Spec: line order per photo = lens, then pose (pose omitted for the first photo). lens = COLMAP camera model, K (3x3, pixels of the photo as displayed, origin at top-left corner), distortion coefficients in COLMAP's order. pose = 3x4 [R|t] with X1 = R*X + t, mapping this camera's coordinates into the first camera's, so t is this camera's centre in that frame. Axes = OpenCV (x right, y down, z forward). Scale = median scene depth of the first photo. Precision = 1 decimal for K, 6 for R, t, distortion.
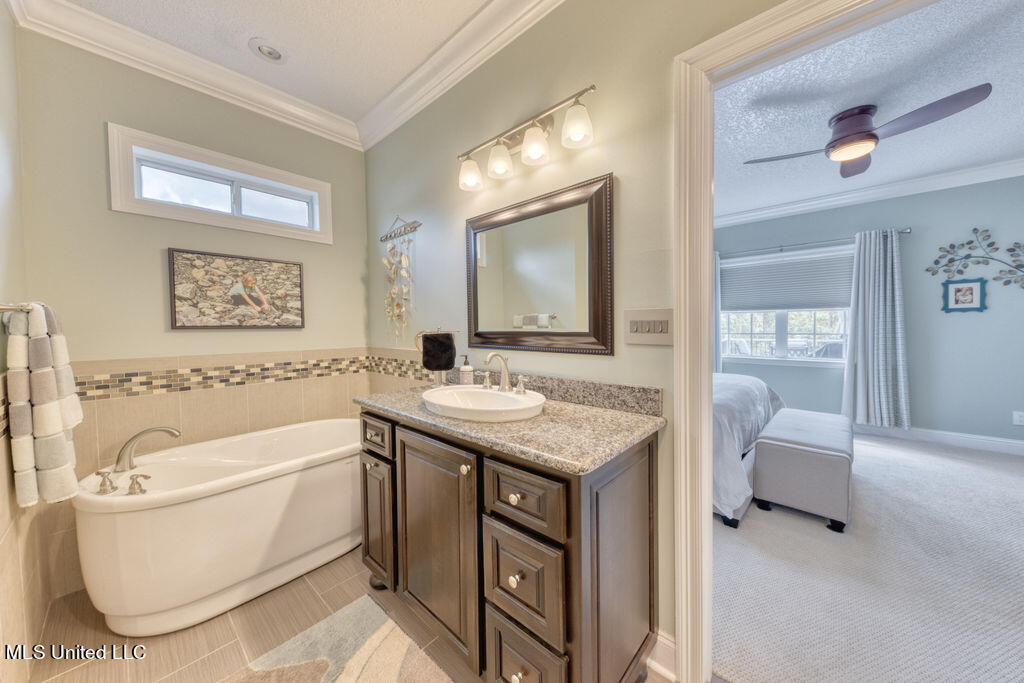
lens RADIAL K [[353.0, 0, 513.0], [0, 353.0, 337.7], [0, 0, 1]] dist [0.009850, -0.004210]
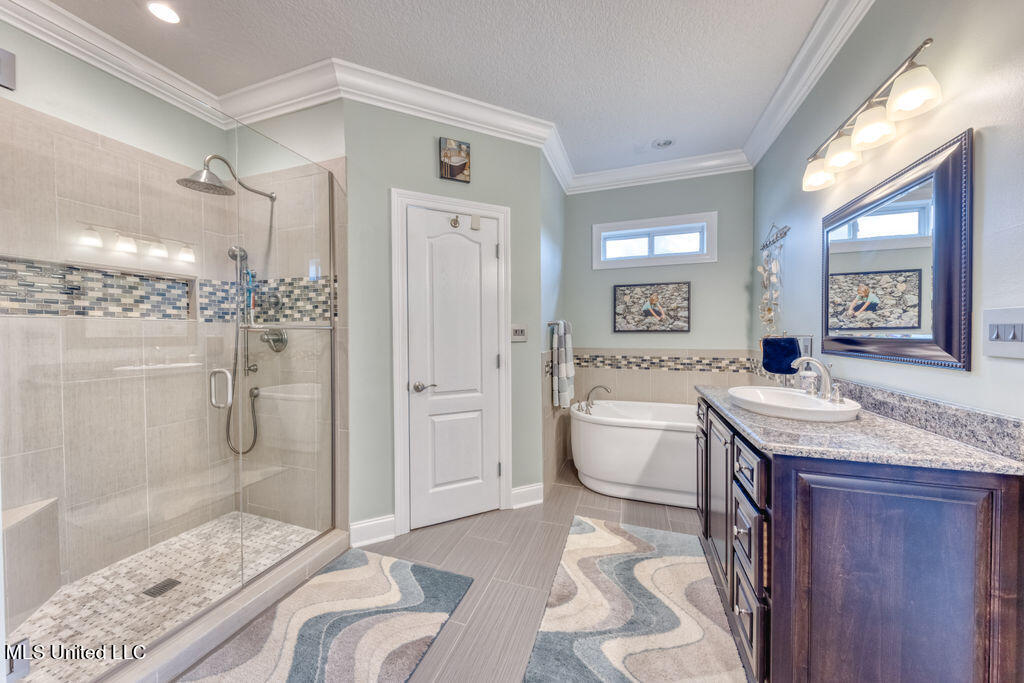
lens RADIAL K [[353.0, 0, 513.0], [0, 353.0, 337.7], [0, 0, 1]] dist [0.009850, -0.004210]
pose [[0.397819, 0.020570, -0.917233, 0.411572], [-0.029331, 0.999523, 0.009694, 0.000852], [0.916995, 0.023047, 0.398232, -0.130931]]
